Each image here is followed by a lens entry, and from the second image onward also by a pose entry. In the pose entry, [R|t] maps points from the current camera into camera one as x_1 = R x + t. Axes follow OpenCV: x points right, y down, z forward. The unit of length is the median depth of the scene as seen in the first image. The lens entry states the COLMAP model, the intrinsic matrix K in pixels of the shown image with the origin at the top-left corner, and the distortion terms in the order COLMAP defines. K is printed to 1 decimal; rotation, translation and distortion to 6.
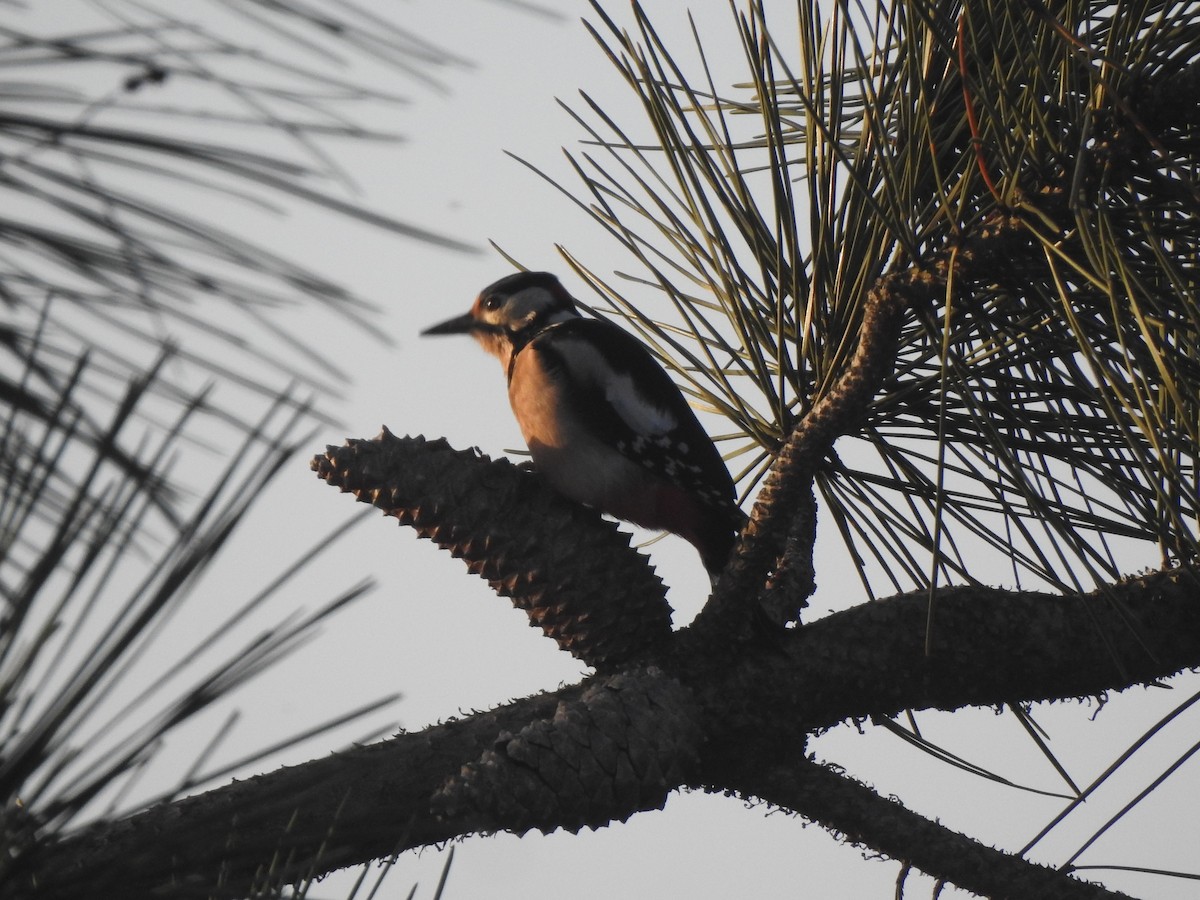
lens RADIAL K [[5386.9, 0, 587.5], [0, 5386.9, 424.4], [0, 0, 1]] dist [-0.034010, 0.000000]
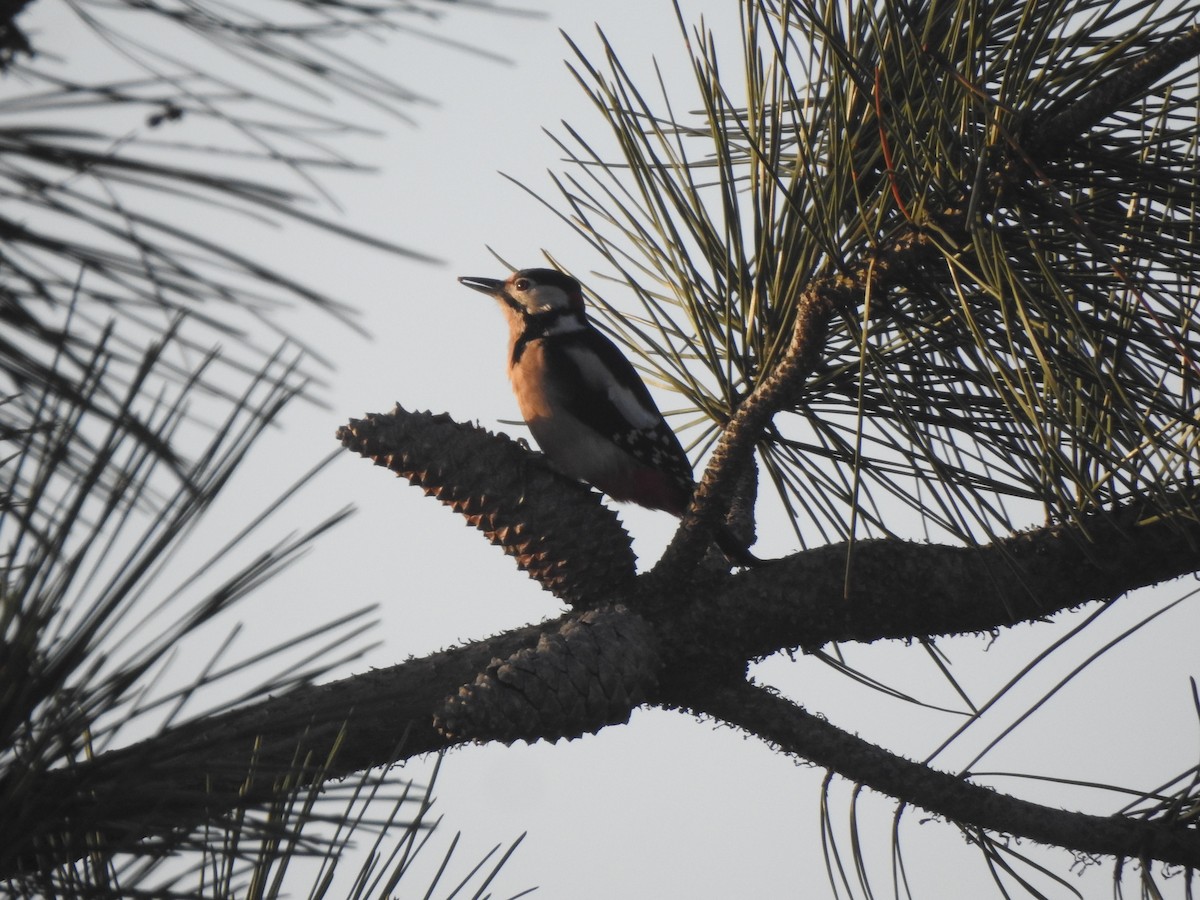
lens RADIAL K [[5386.9, 0, 597.4], [0, 5386.9, 450.0], [0, 0, 1]] dist [-0.034010, 0.000000]
pose [[0.999906, 0.005457, 0.012599, -0.008206], [-0.005641, 0.999877, 0.014616, -0.006865], [-0.012517, -0.014686, 0.999814, -0.197292]]
